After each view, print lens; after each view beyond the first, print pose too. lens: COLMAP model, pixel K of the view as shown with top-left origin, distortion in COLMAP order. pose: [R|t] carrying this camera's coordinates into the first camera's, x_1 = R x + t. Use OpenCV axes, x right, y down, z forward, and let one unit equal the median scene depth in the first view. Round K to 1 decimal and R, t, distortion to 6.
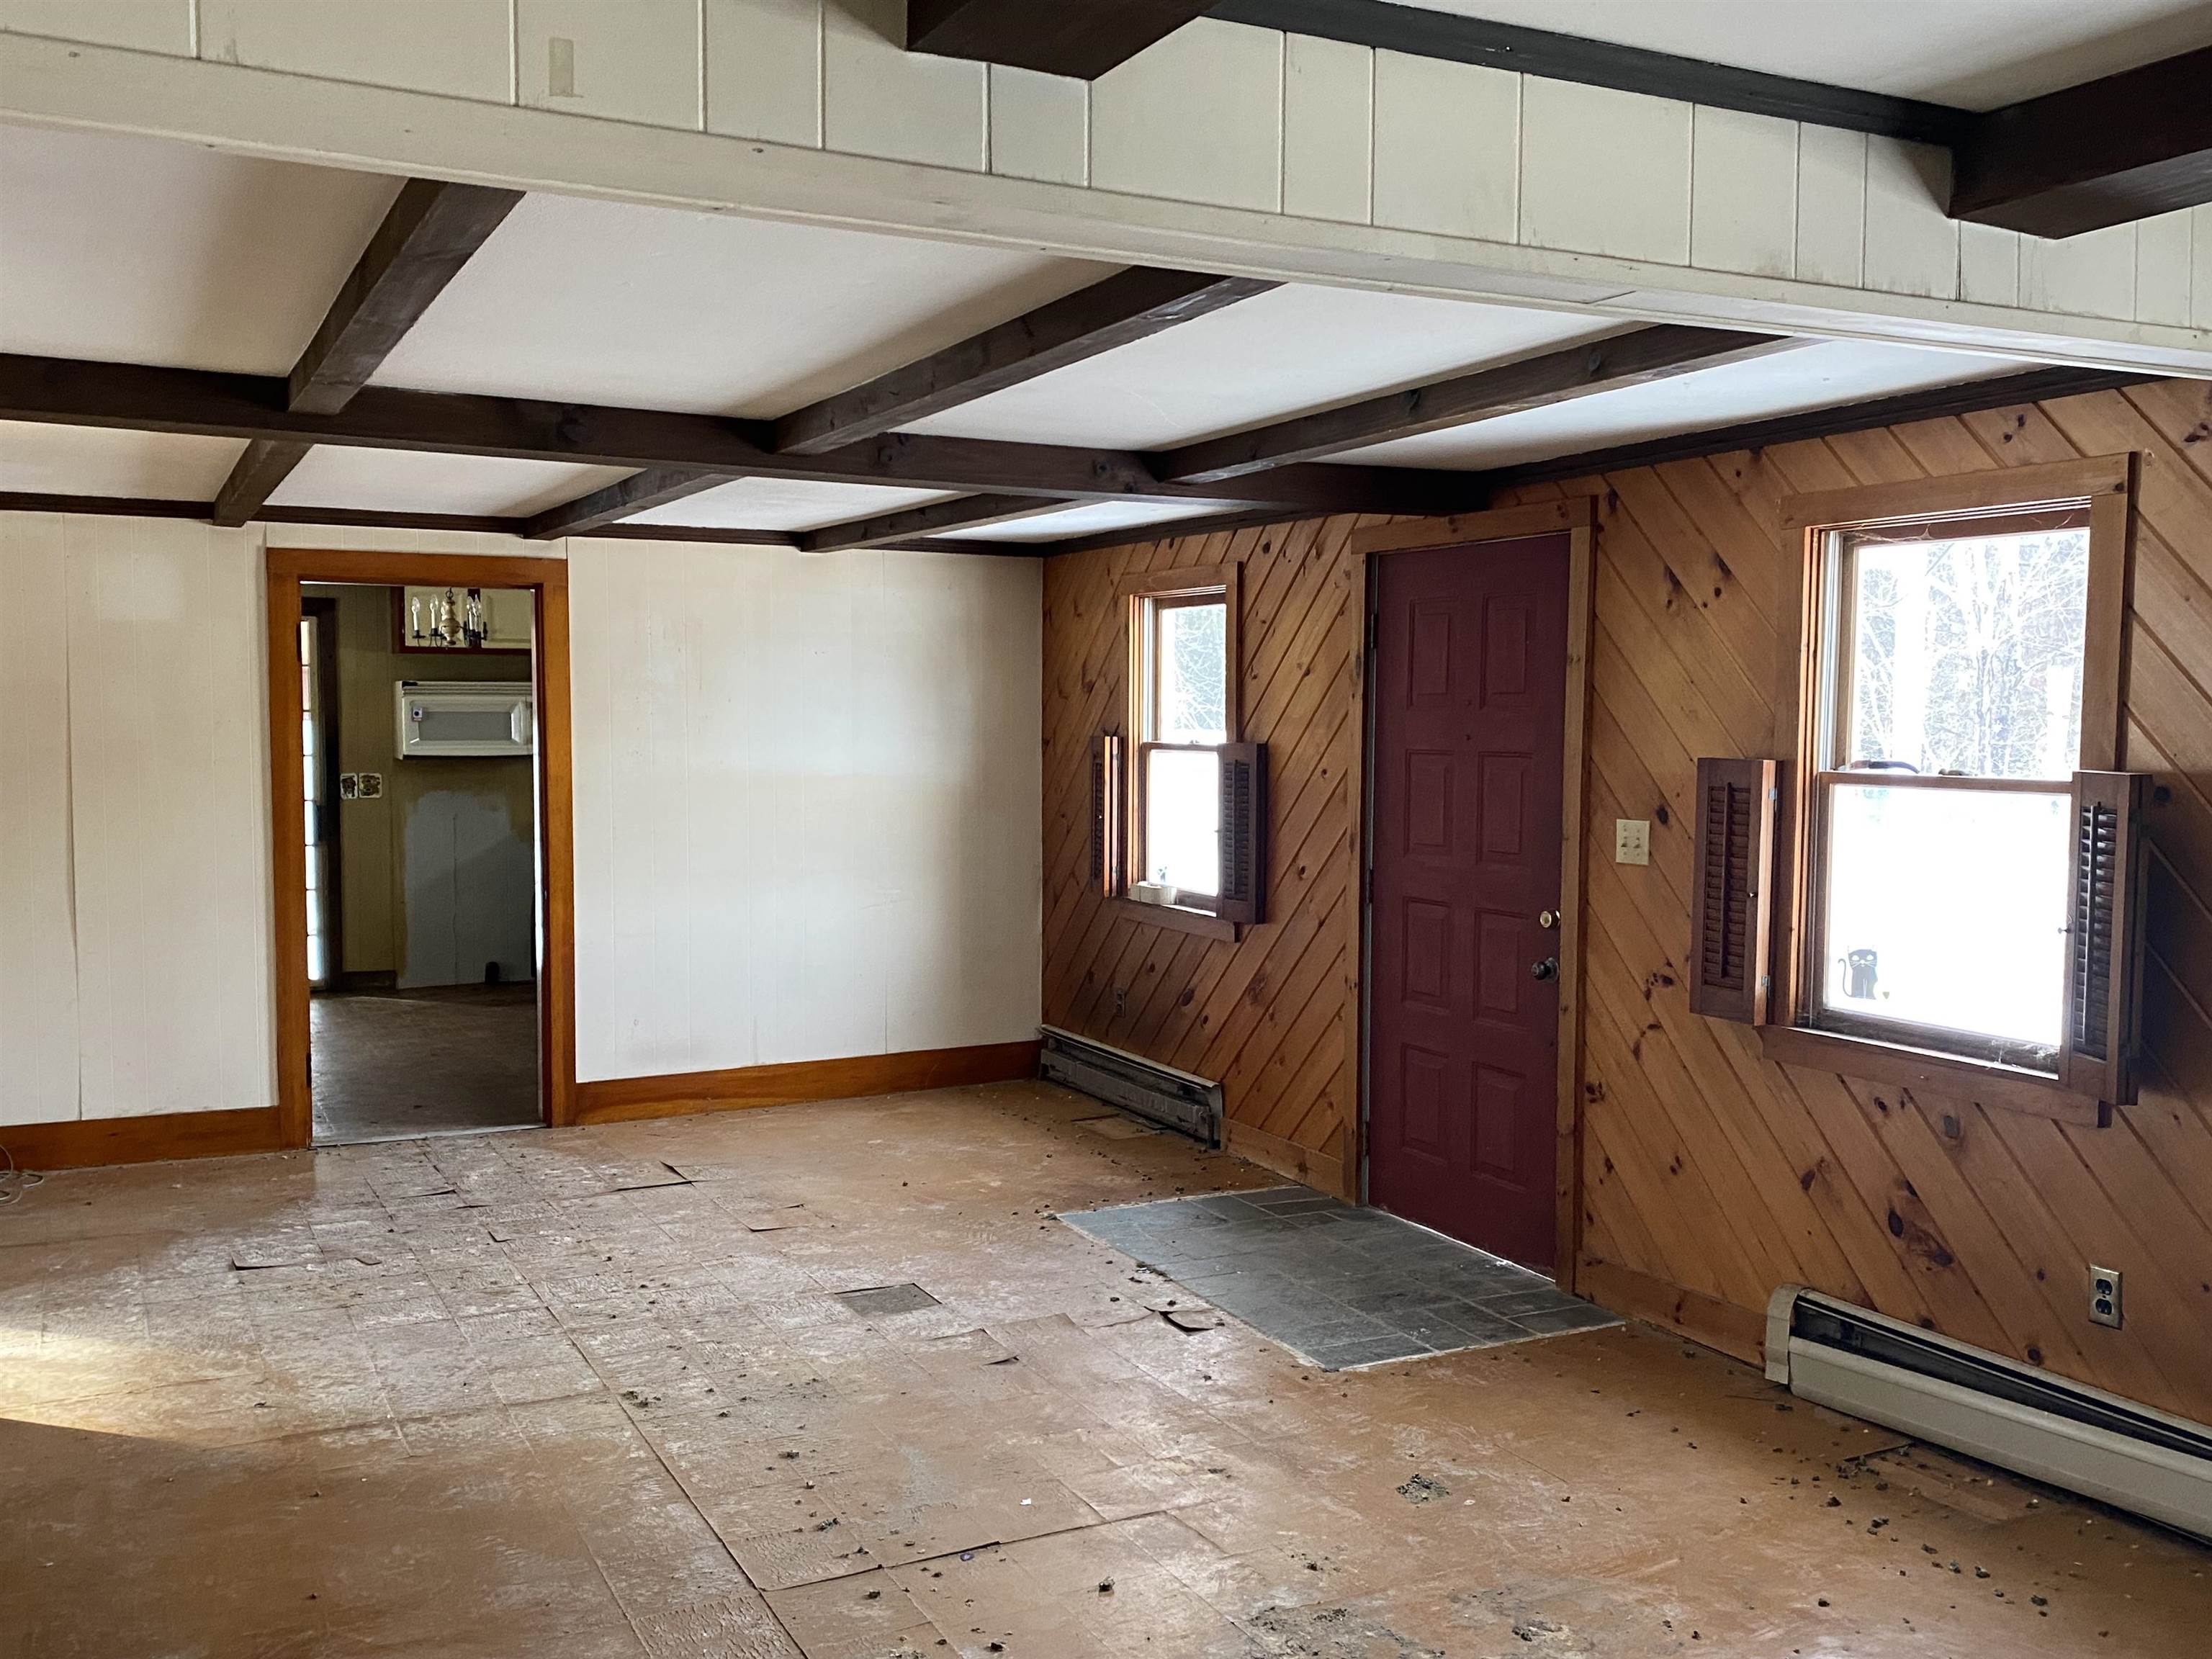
lens RADIAL K [[1988.7, 0, 1100.4], [0, 1988.7, 832.1], [0, 0, 1]] dist [0.001884, 0.000490]
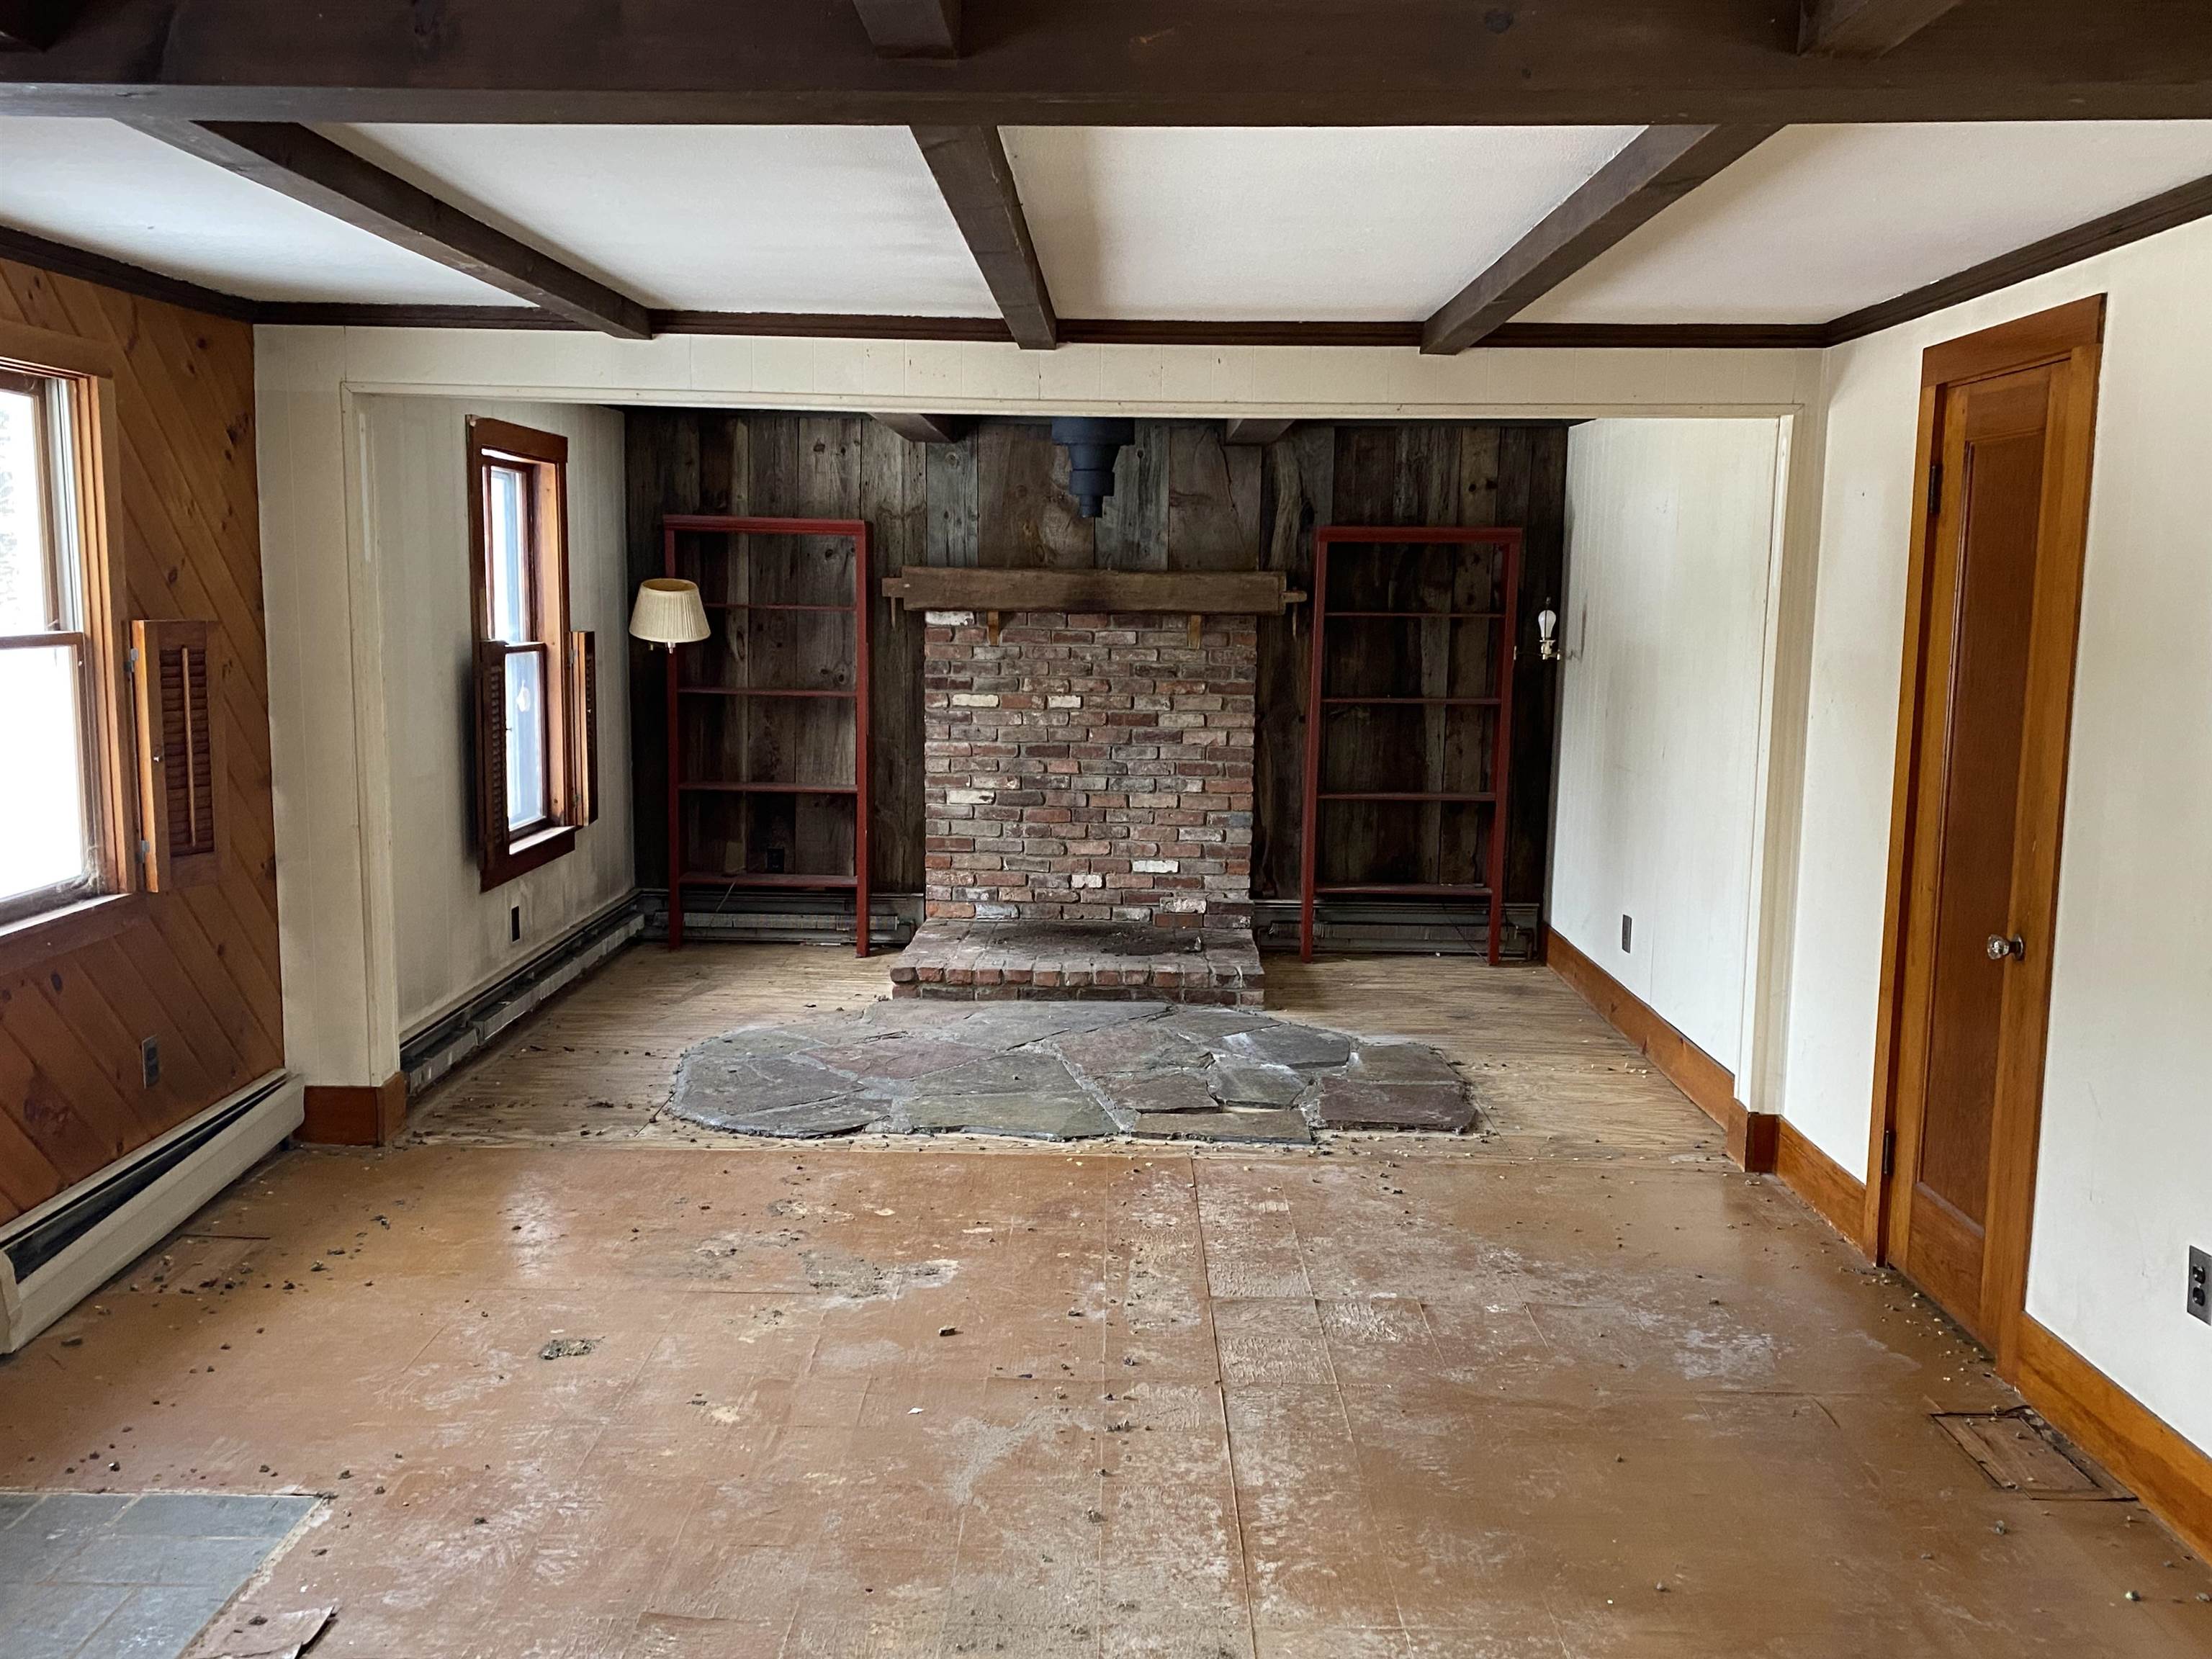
lens RADIAL K [[1988.7, 0, 1100.4], [0, 1988.7, 832.1], [0, 0, 1]] dist [0.001884, 0.000490]
pose [[-0.888084, -0.078743, 0.452886, -0.533765], [0.007201, 0.982715, 0.184985, -0.119251], [-0.459625, 0.167544, -0.872166, 1.757109]]
